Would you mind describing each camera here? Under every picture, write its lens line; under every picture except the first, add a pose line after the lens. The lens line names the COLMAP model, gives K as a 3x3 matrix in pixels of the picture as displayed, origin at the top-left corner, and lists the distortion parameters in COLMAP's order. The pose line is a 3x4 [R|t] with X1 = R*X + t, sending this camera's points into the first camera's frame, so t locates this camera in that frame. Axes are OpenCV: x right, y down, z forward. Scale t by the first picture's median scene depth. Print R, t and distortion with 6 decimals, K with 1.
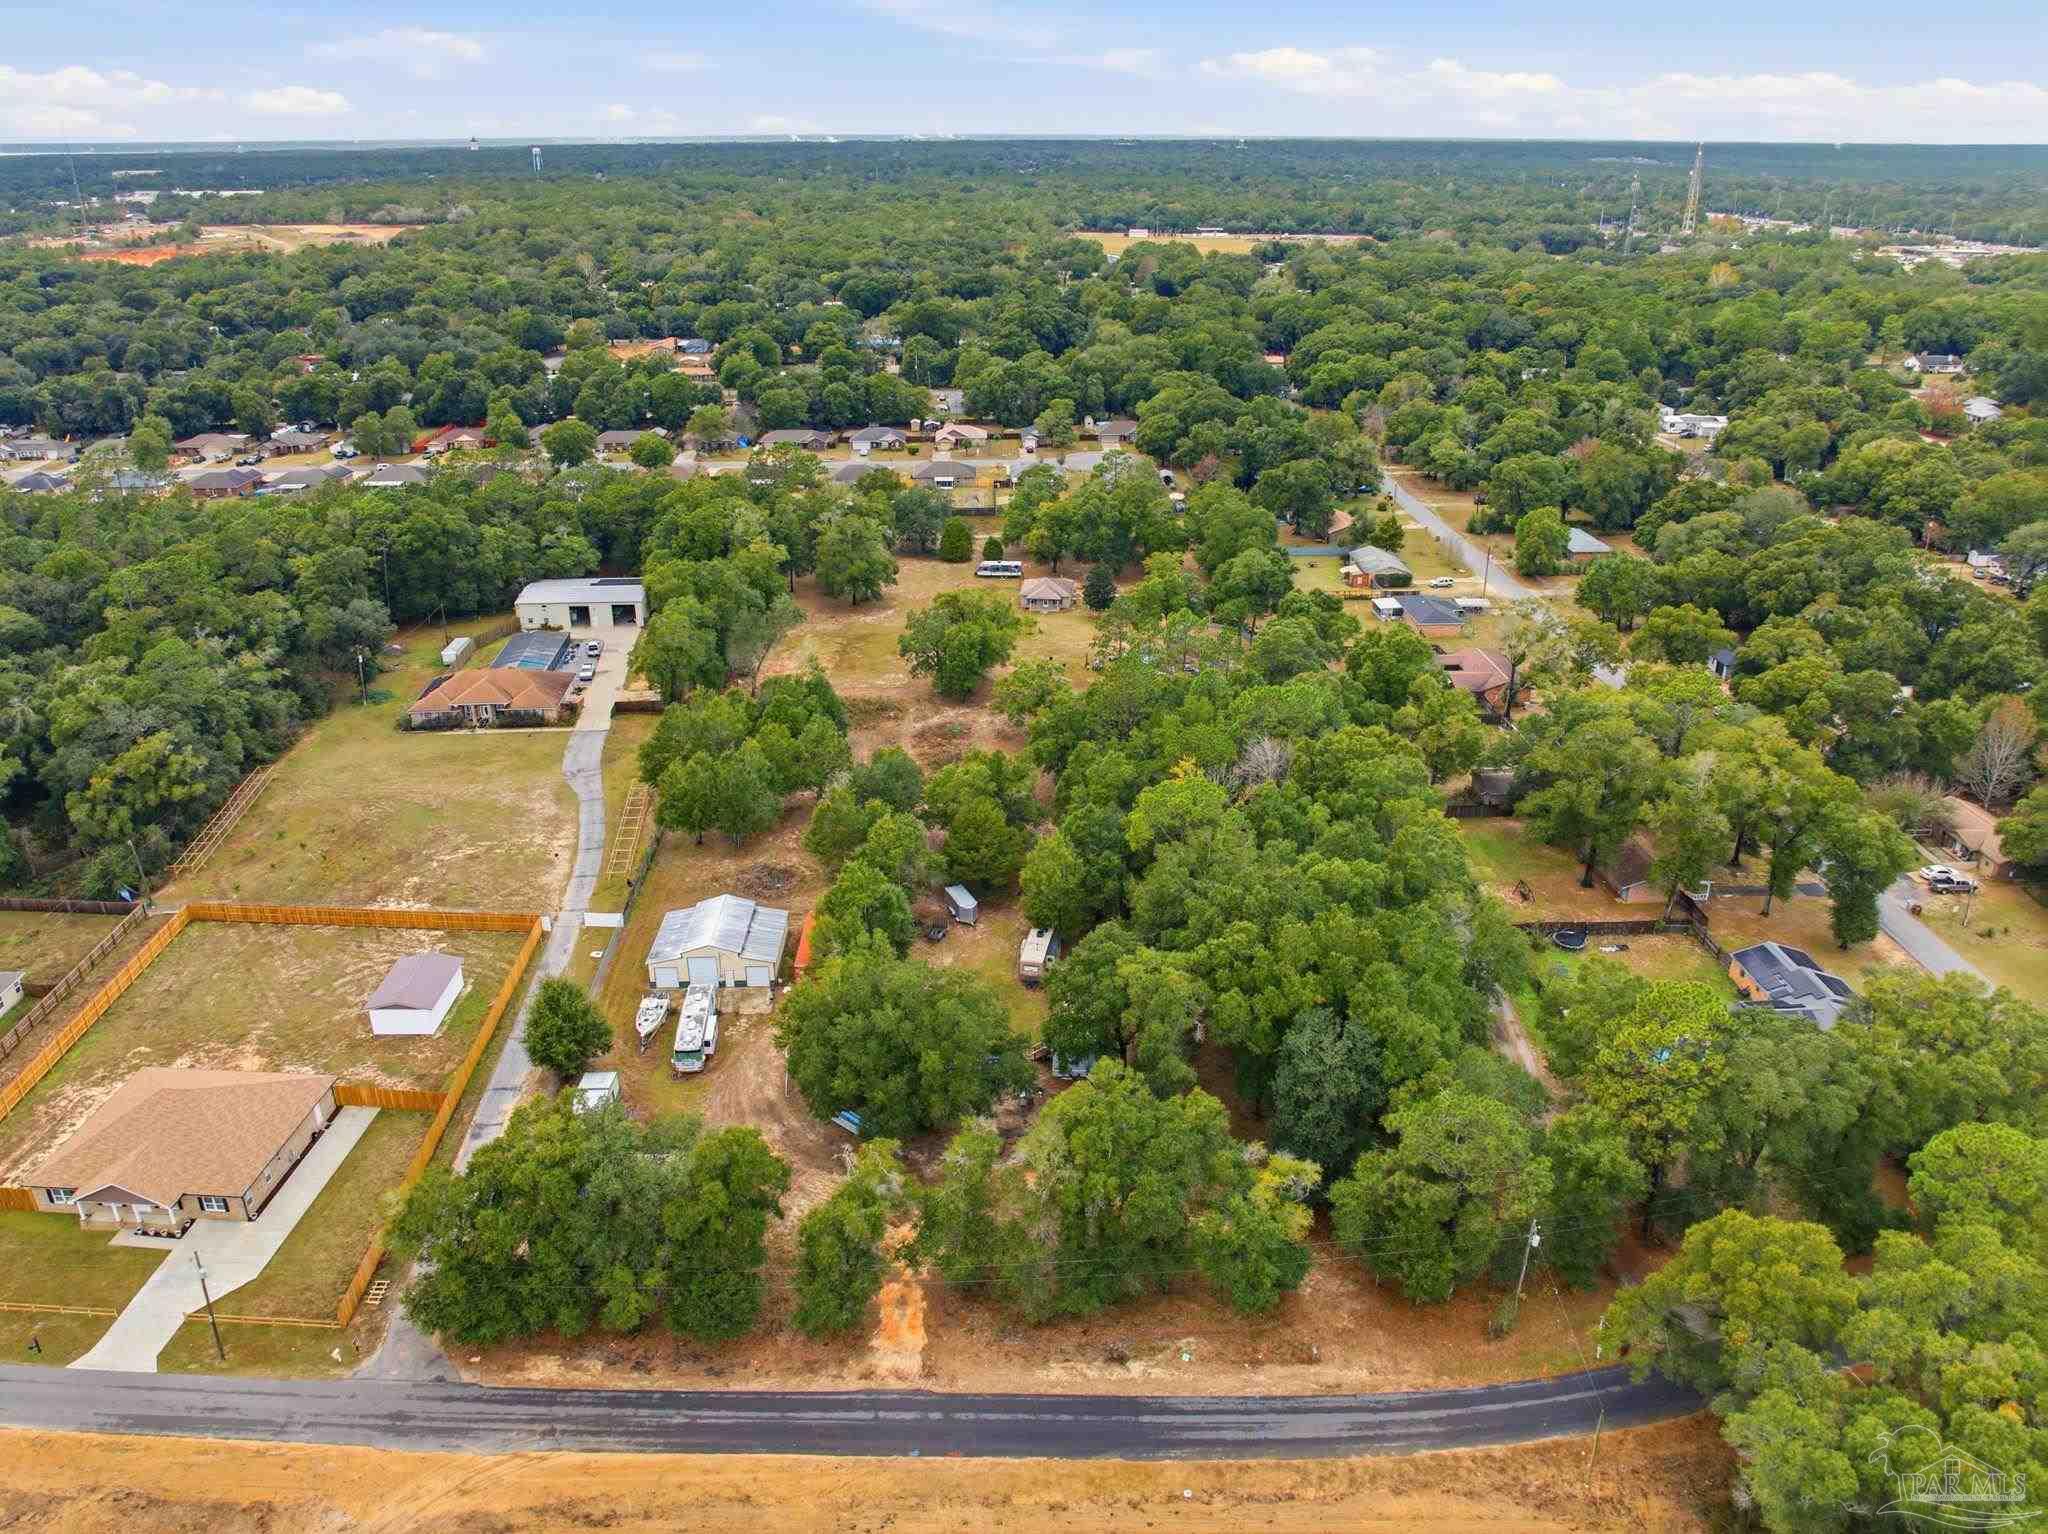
lens RADIAL K [[1439.5, 0, 1028.6], [0, 1439.5, 762.9], [0, 0, 1]] dist [-0.036734, -0.004254]
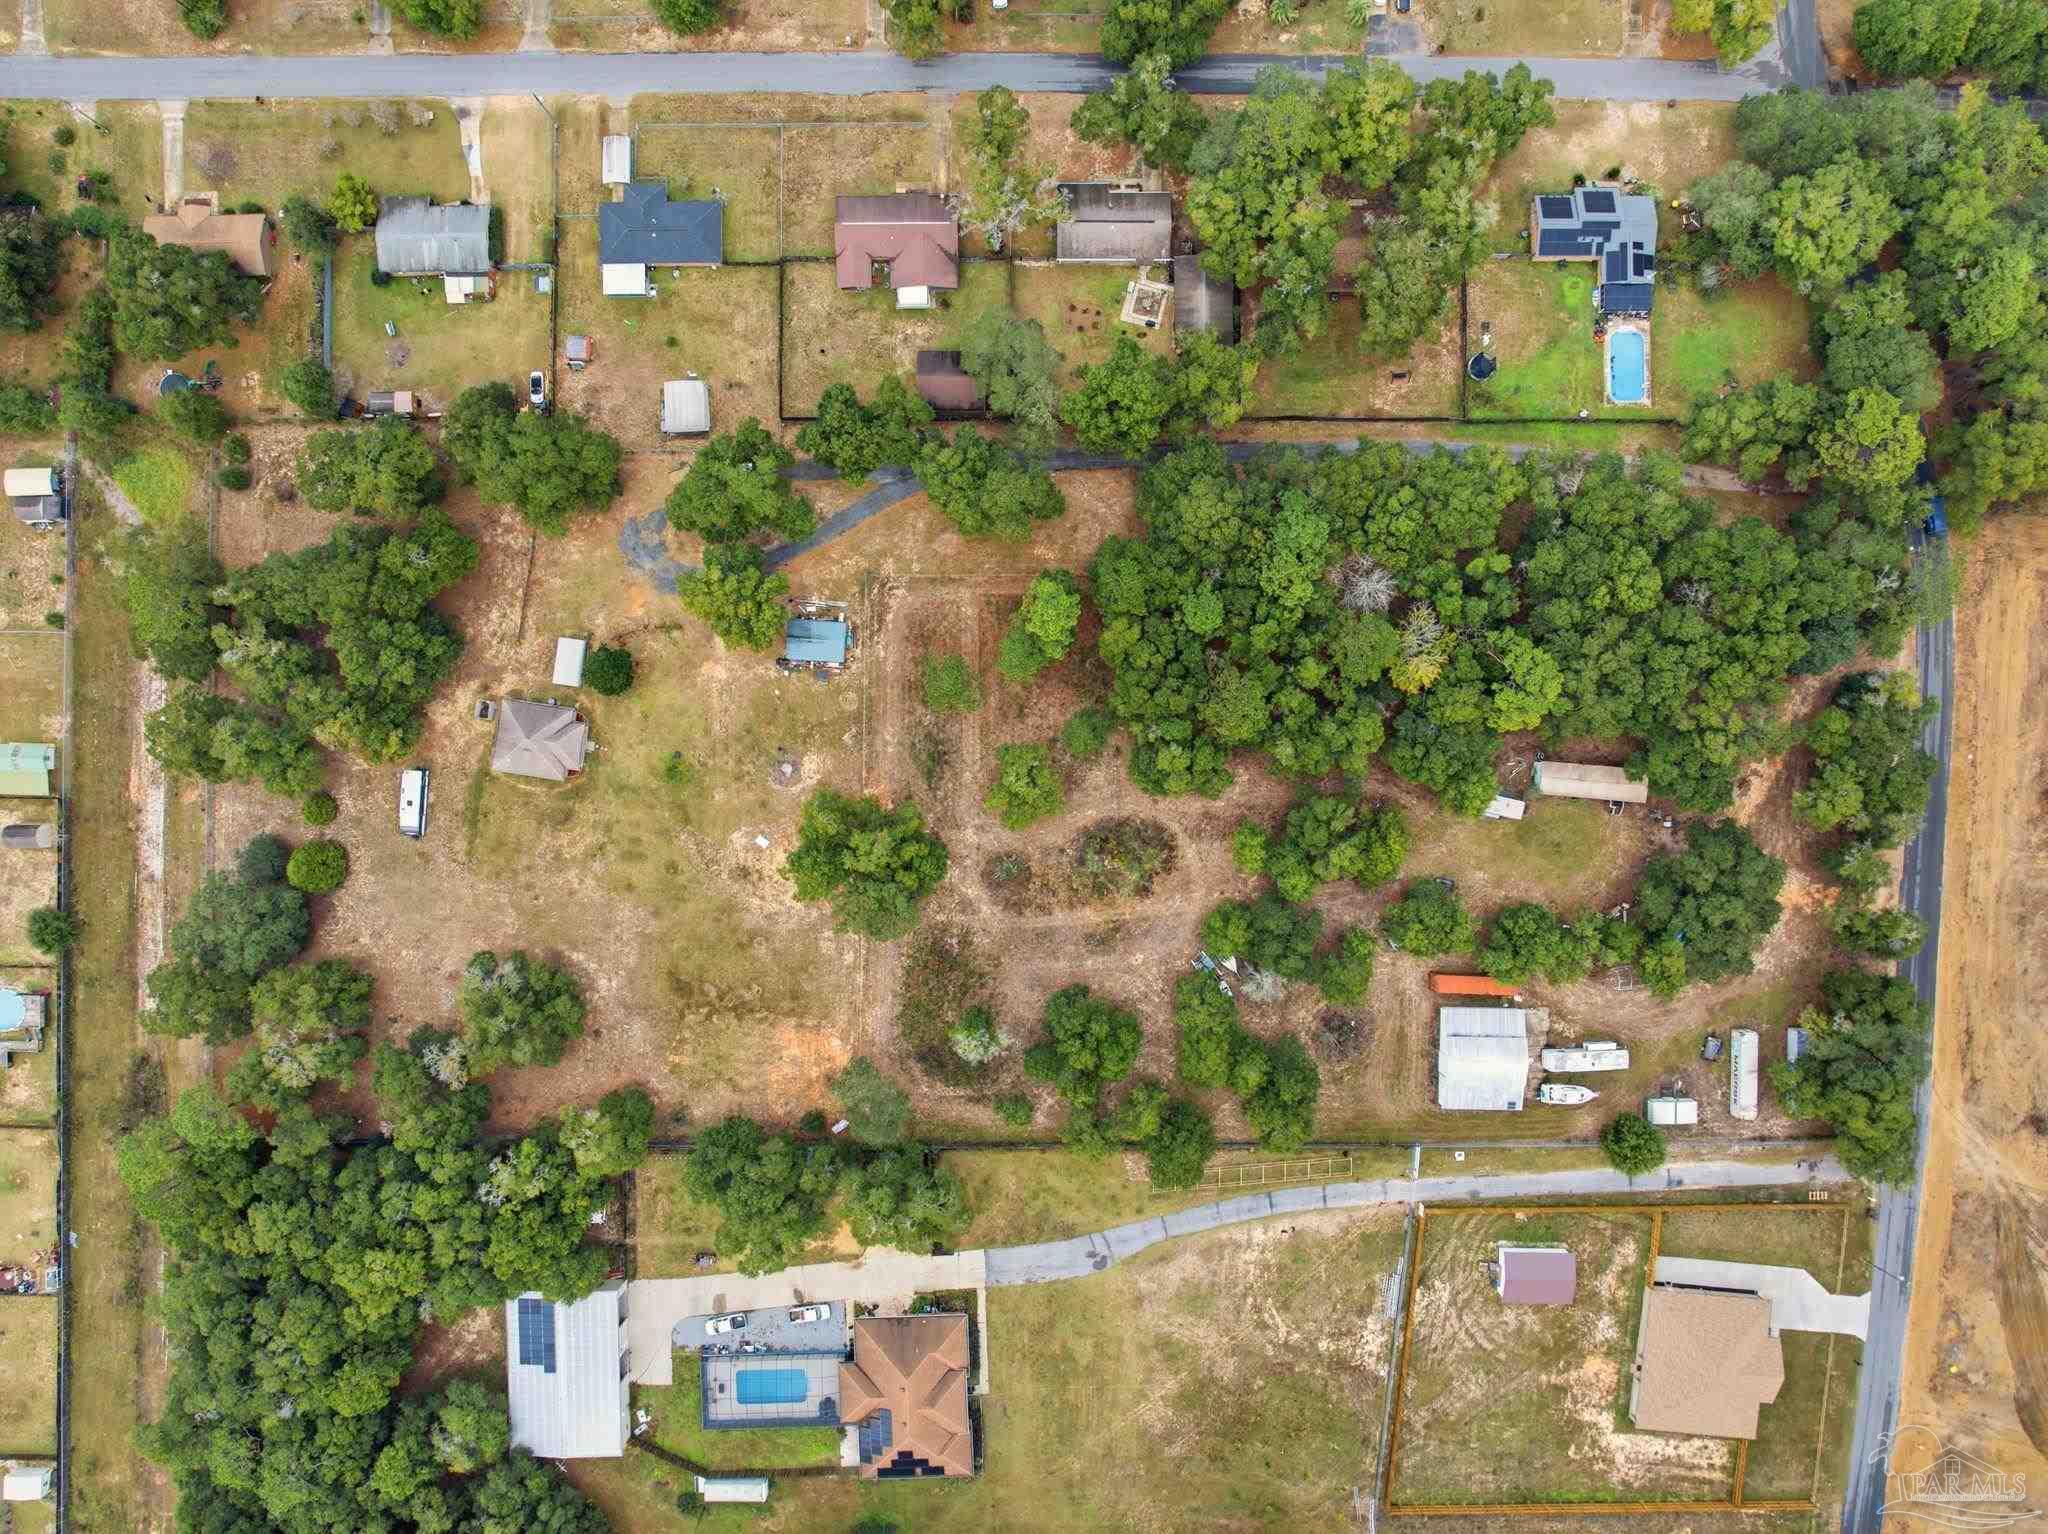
lens RADIAL K [[1439.5, 0, 1028.6], [0, 1439.5, 762.9], [0, 0, 1]] dist [-0.036734, -0.004254]
pose [[0.051666, -0.998573, -0.013539, 0.038343], [0.396542, 0.008071, 0.917981, -1.227762], [-0.916561, -0.052798, 0.396393, 0.924182]]
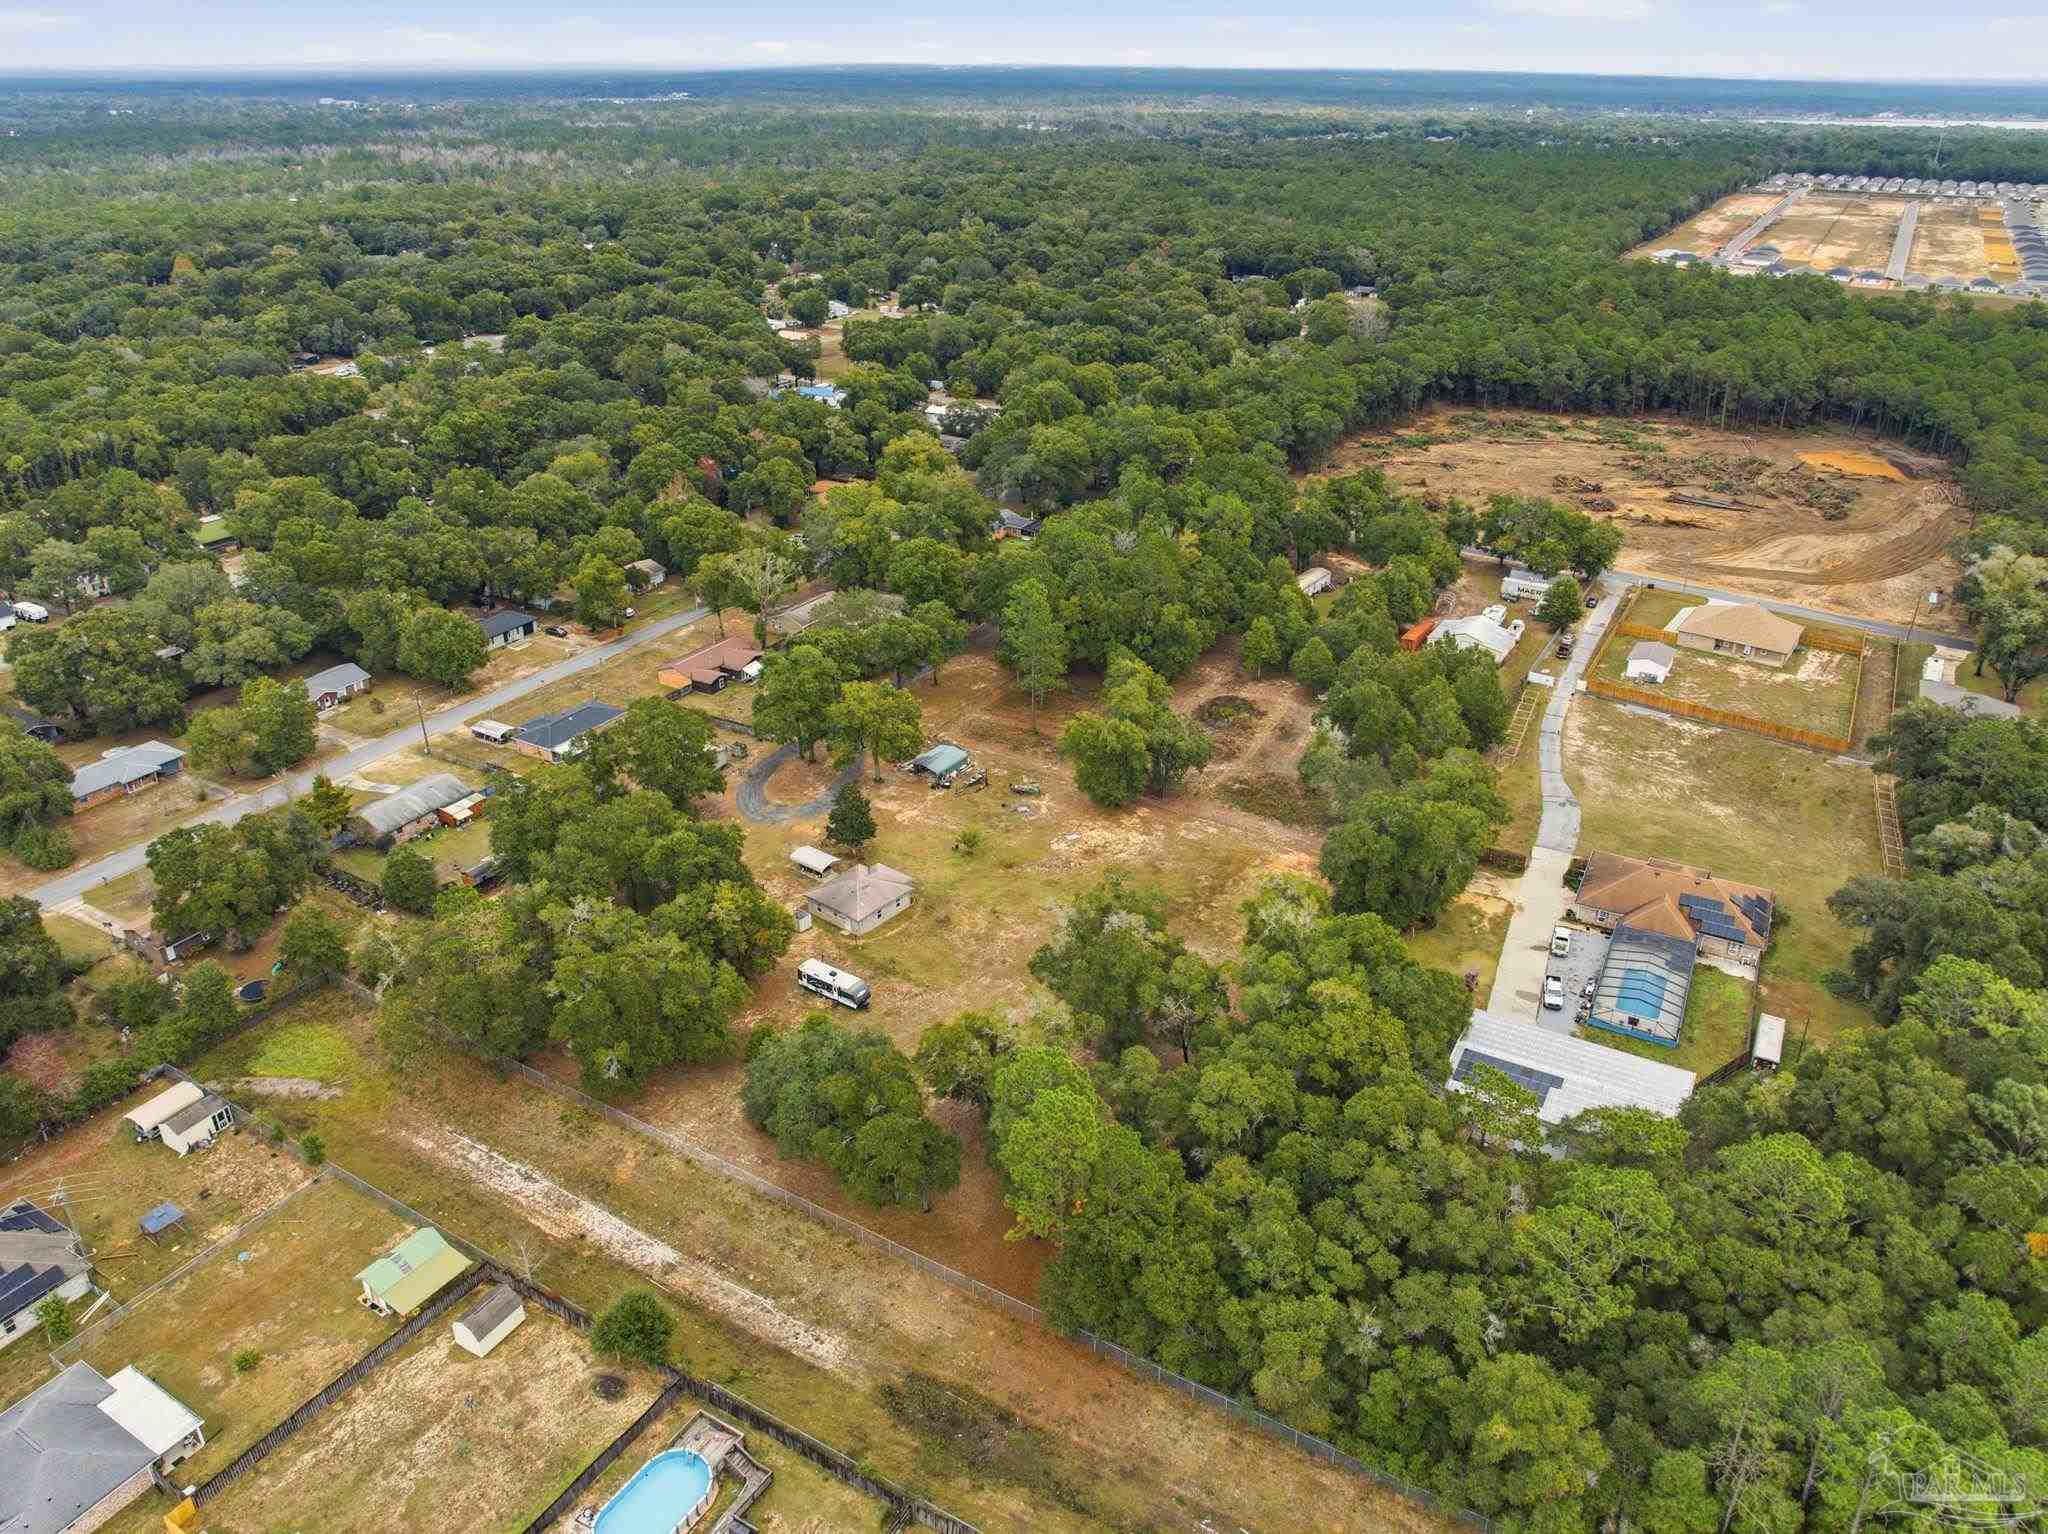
lens RADIAL K [[1439.5, 0, 1028.6], [0, 1439.5, 762.9], [0, 0, 1]] dist [-0.036734, -0.004254]
pose [[-0.836197, -0.255540, 0.485257, -0.661034], [0.205713, 0.674063, 0.709452, -1.117800], [-0.508387, 0.693065, -0.511081, 2.321641]]
